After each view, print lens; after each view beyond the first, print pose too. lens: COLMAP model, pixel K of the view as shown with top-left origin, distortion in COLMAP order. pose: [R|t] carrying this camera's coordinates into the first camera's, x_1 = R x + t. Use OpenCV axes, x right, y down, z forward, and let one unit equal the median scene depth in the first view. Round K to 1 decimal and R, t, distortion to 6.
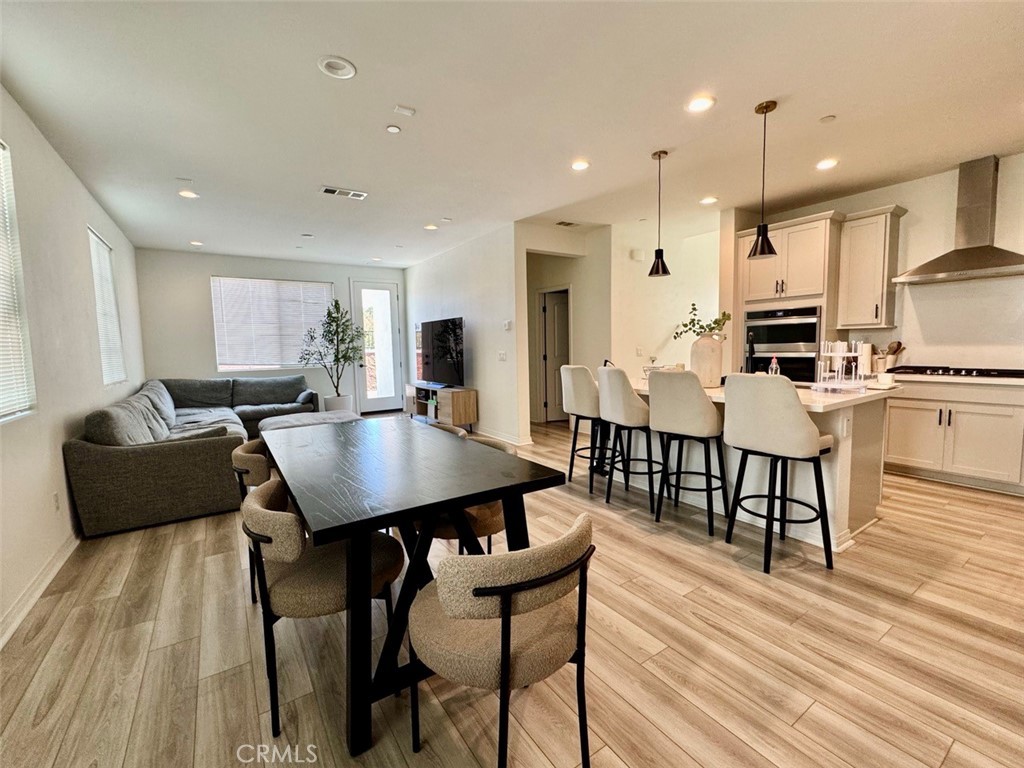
lens RADIAL K [[446.4, 0, 512.0], [0, 446.4, 384.0], [0, 0, 1]] dist [0.000057, 0.000367]
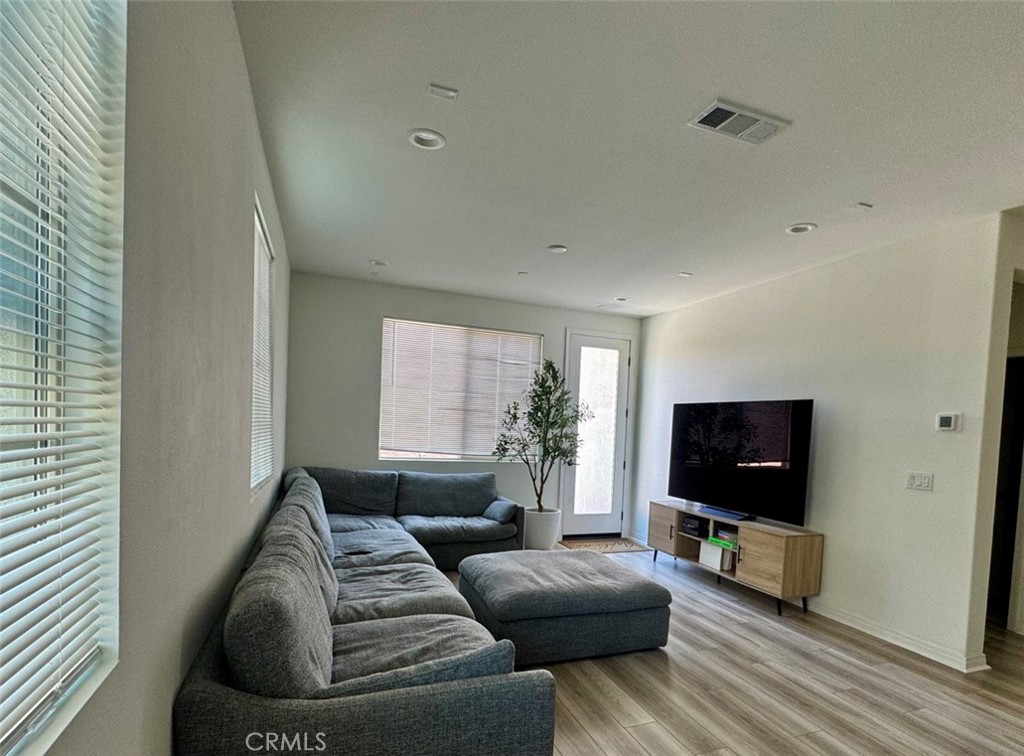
lens RADIAL K [[512.3, 0, 514.5], [0, 512.3, 447.6], [0, 0, 1]] dist [-0.001276, -0.000384]
pose [[0.975849, 0.075239, -0.205078, -0.293895], [-0.083848, 0.995912, -0.033608, -0.035347], [0.201711, 0.049991, 0.978168, 0.281600]]
